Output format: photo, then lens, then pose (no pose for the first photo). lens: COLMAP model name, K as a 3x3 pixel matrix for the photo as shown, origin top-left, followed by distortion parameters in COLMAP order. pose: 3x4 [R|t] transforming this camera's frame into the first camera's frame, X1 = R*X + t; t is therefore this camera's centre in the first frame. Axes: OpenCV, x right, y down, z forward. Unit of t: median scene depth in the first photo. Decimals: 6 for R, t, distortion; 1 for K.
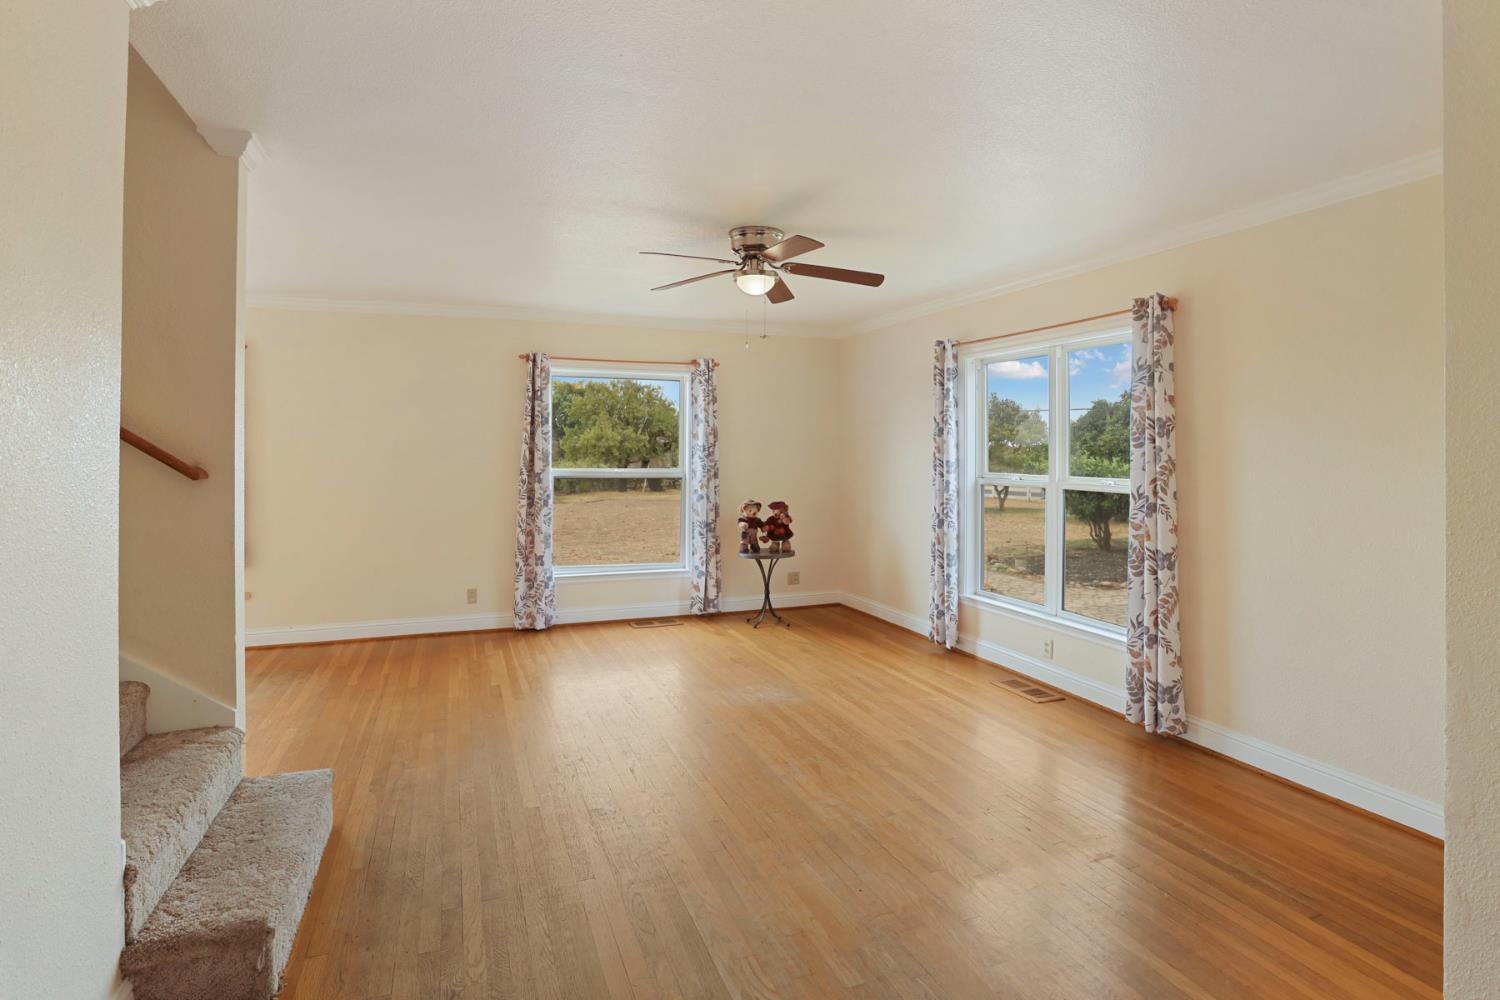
lens RADIAL K [[760.6, 0, 752.7], [0, 760.6, 457.9], [0, 0, 1]] dist [-0.069809, 0.027648]
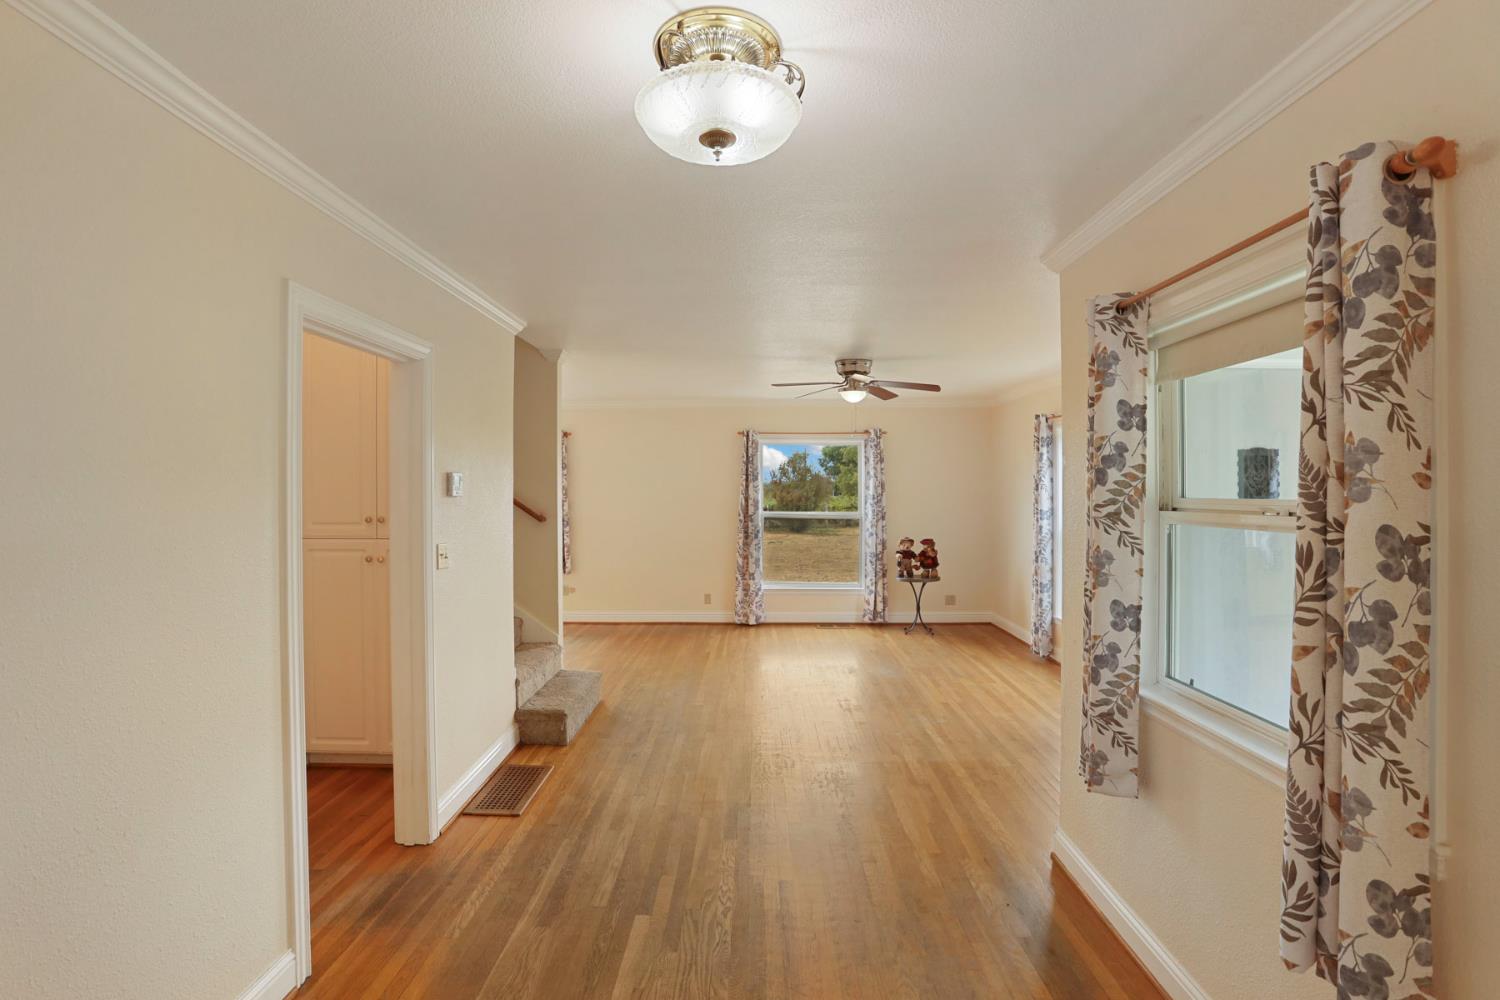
lens RADIAL K [[751.3, 0, 750.0], [0, 751.3, 500.0], [0, 0, 1]] dist [-0.080522, 0.035757]
pose [[0.926255, 0.004954, -0.376864, 0.244067], [-0.000661, 0.999933, 0.011520, -0.023975], [0.376896, -0.010422, 0.926197, -0.305736]]
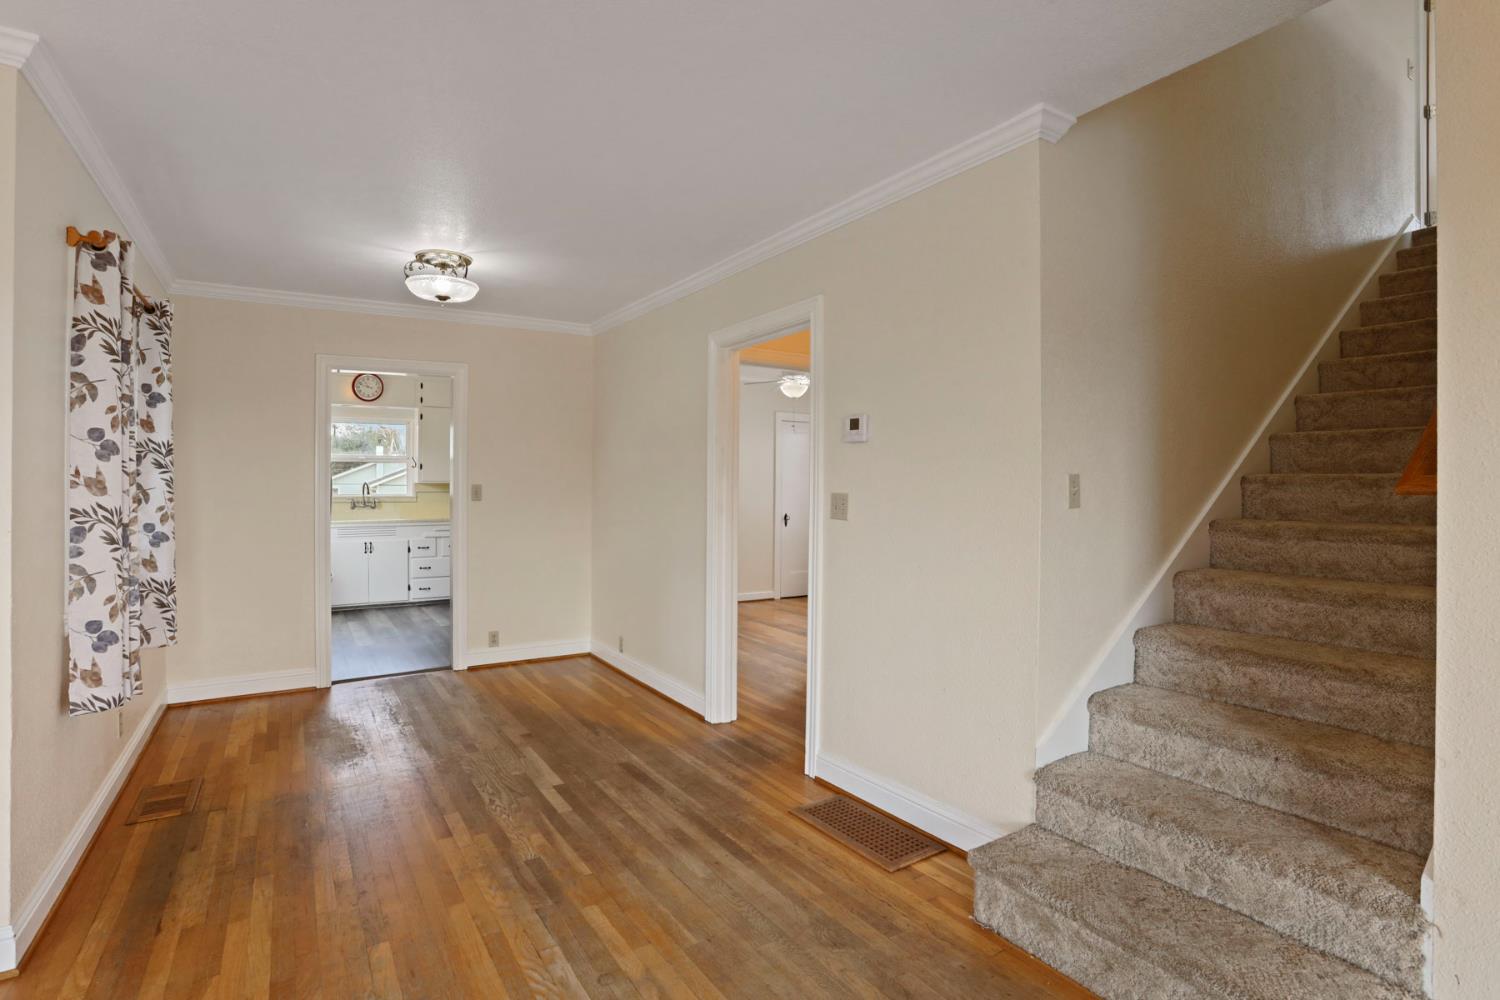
lens RADIAL K [[739.5, 0, 740.8], [0, 739.5, 490.3], [0, 0, 1]] dist [-0.067983, 0.033813]
pose [[-0.983337, -0.005982, -0.181691, -0.020559], [-0.007284, 0.999952, 0.006501, 0.011277], [0.181643, 0.007716, -0.983334, 0.650390]]
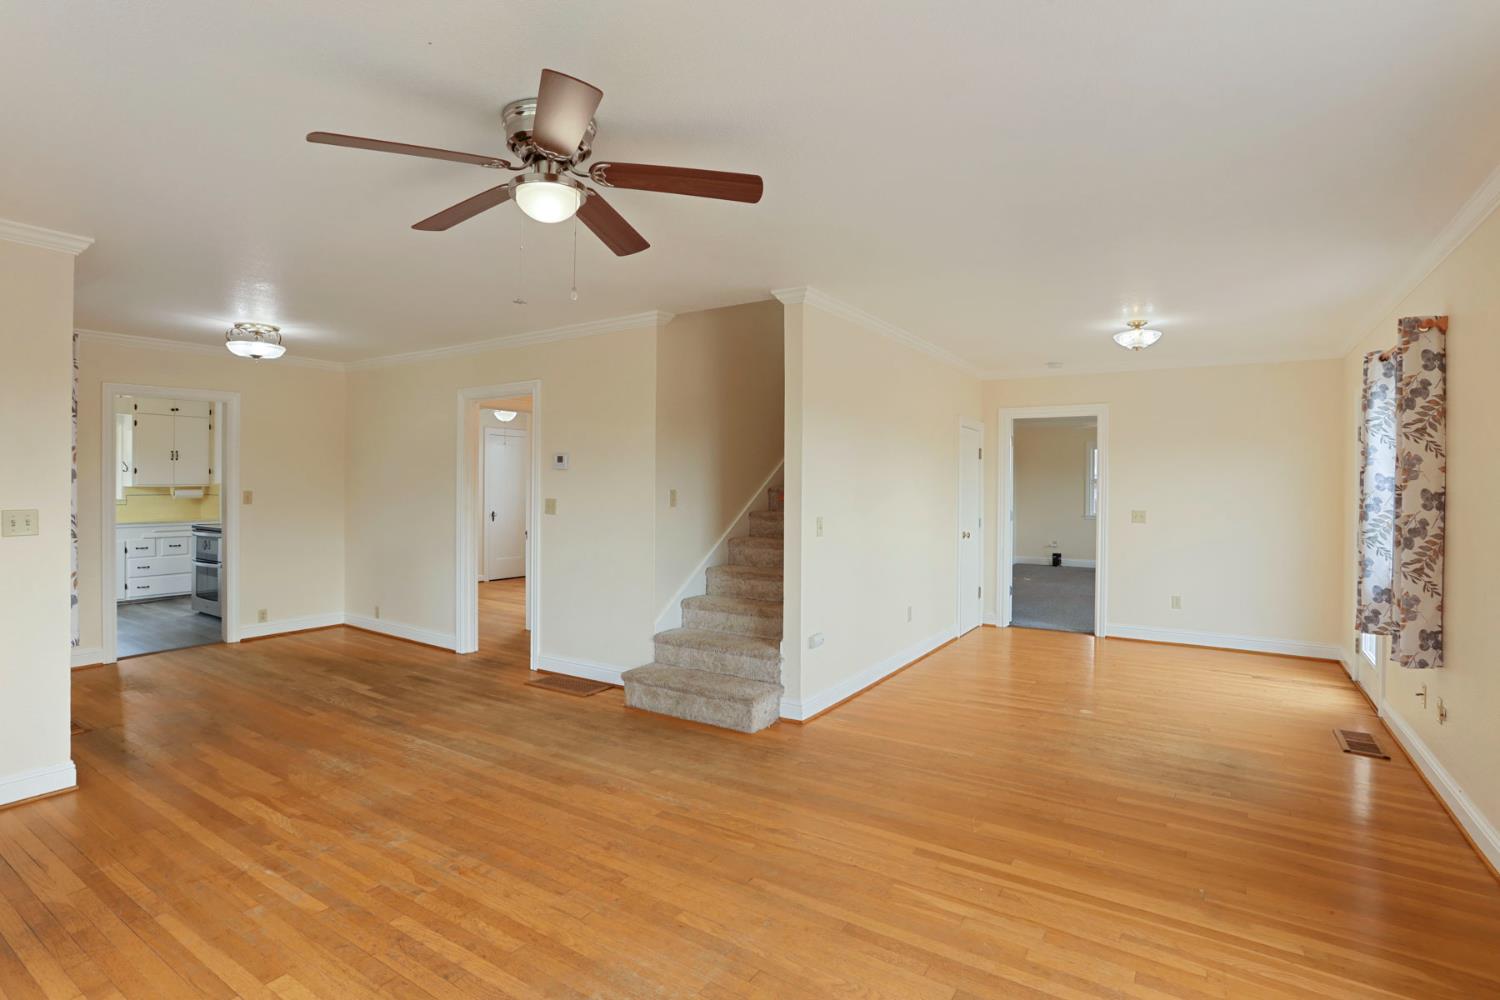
lens RADIAL K [[727.6, 0, 744.3], [0, 727.6, 490.0], [0, 0, 1]] dist [-0.075514, 0.030412]
pose [[-0.819966, -0.002704, -0.572406, 0.130070], [-0.008705, 0.999932, 0.007746, -0.003938], [0.572346, 0.011334, -0.819934, 1.012329]]
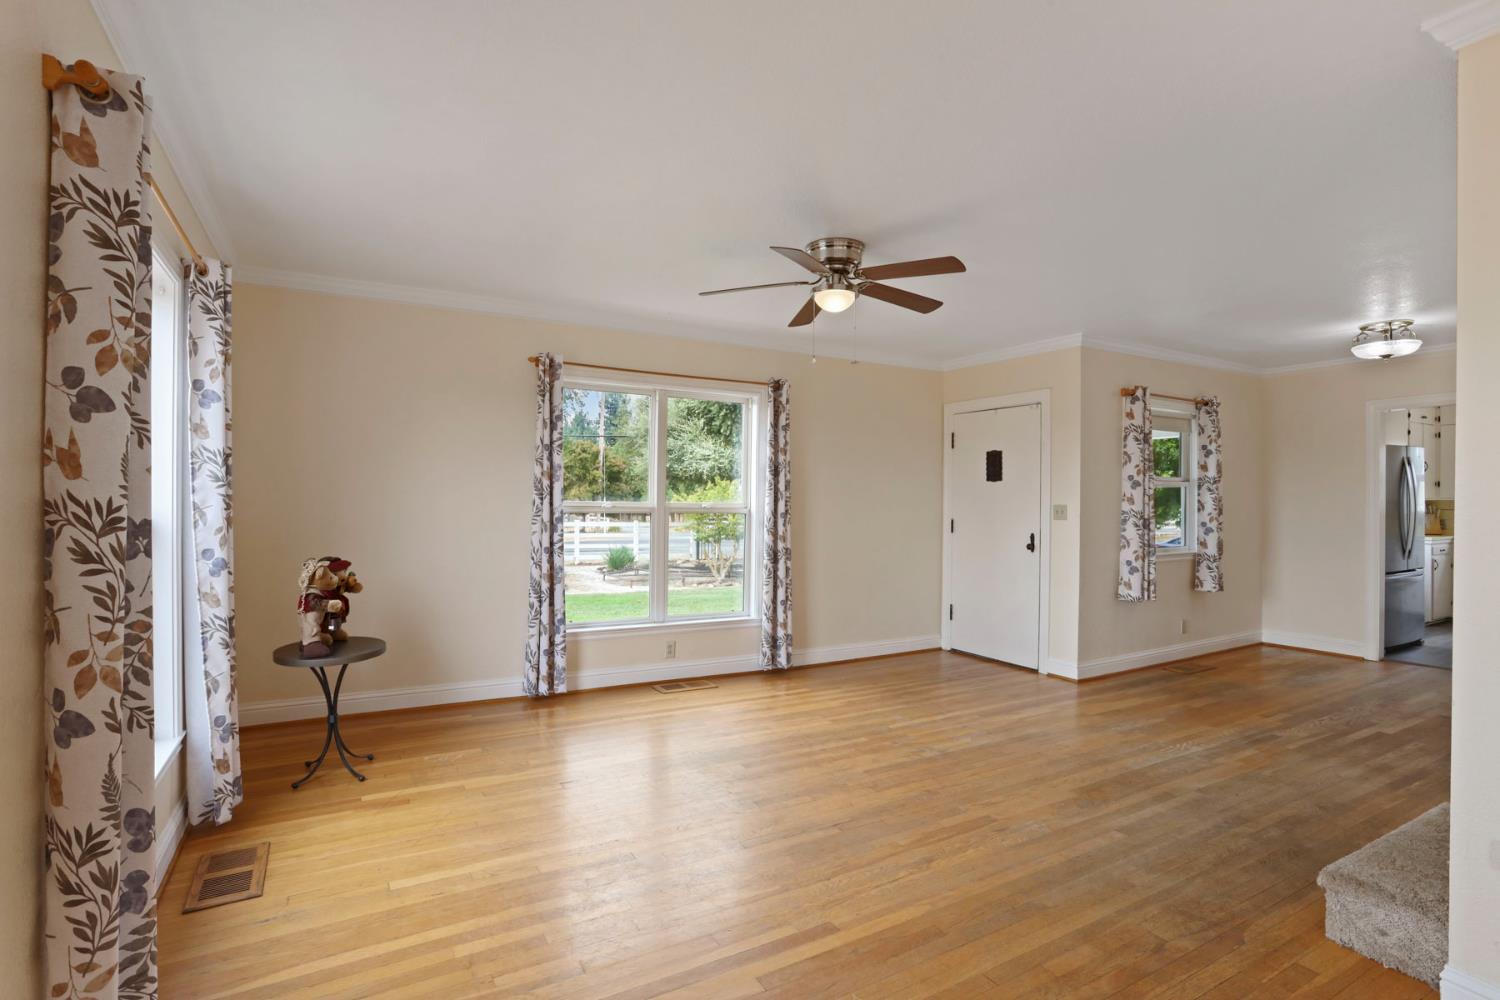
lens RADIAL K [[727.6, 0, 744.3], [0, 727.6, 490.0], [0, 0, 1]] dist [-0.075514, 0.030412]
pose [[-0.142755, 0.004030, 0.989750, -0.569697], [-0.006628, 0.999965, -0.005028, 0.008173], [-0.989736, -0.007277, -0.142724, 0.804470]]
